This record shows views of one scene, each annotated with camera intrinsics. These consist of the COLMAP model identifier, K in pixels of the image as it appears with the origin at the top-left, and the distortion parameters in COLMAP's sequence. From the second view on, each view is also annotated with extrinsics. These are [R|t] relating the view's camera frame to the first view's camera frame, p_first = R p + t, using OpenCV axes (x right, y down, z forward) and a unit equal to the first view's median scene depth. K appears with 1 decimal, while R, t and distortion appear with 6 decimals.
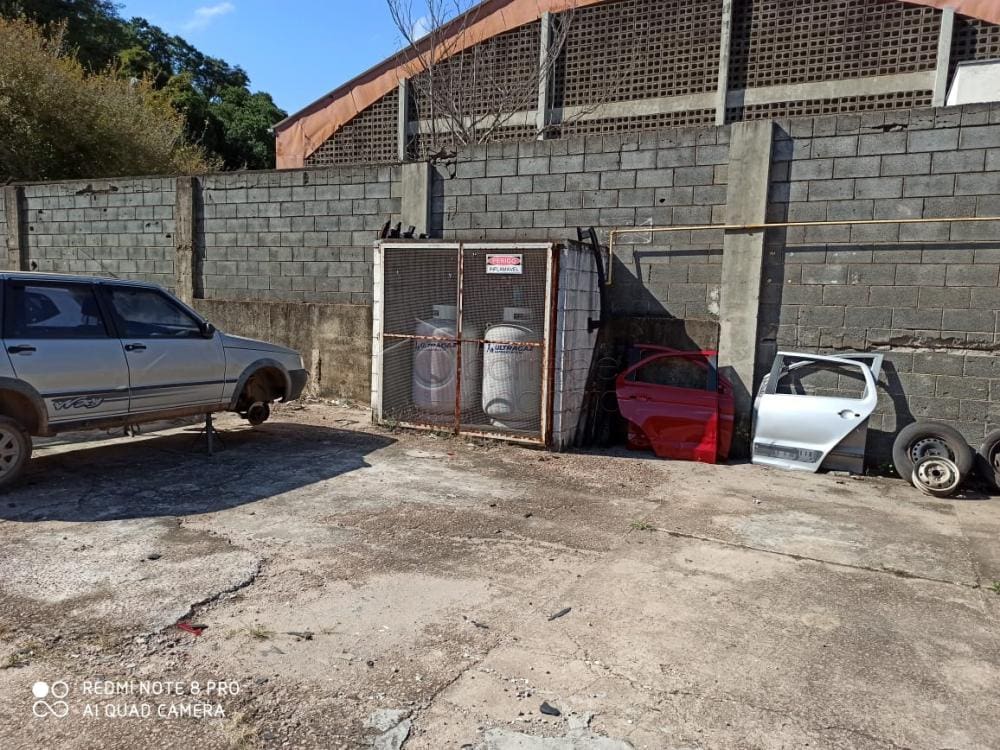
lens RADIAL K [[740.0, 0, 500.0], [0, 740.0, 375.0], [0, 0, 1]] dist [0.041647, -0.002528]
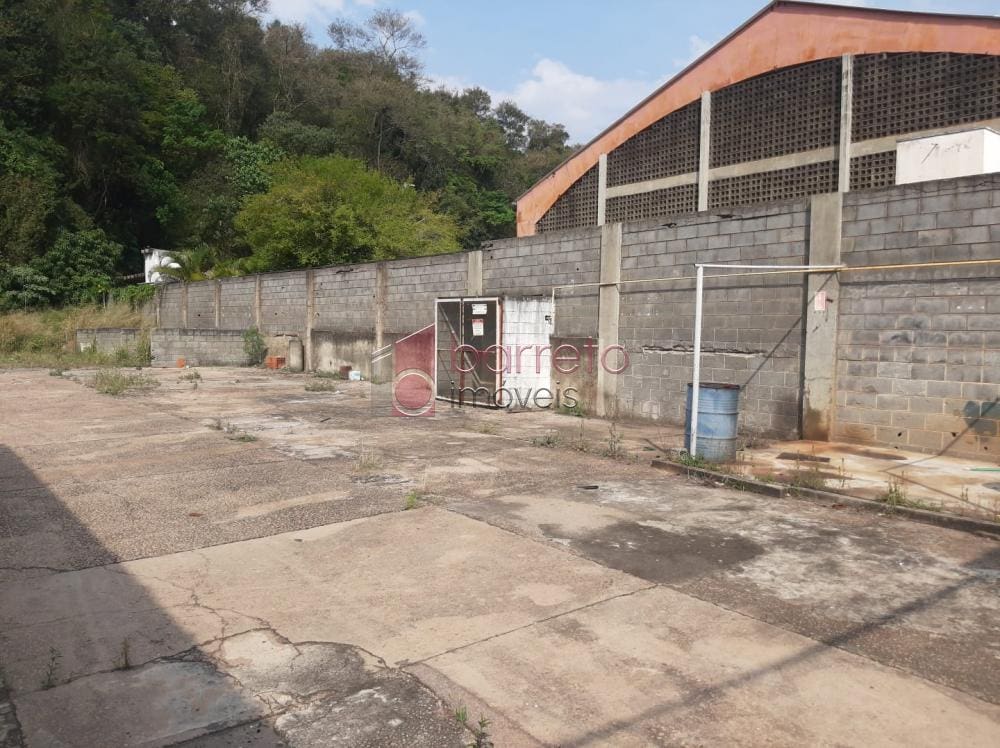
lens RADIAL K [[735.3, 0, 500.0], [0, 735.3, 374.0], [0, 0, 1]] dist [0.071298, -0.098952]
pose [[0.915448, 0.004770, -0.402409, 0.303971], [-0.024559, 0.998728, -0.044032, 0.035966], [0.401687, 0.050192, 0.914400, -0.255270]]
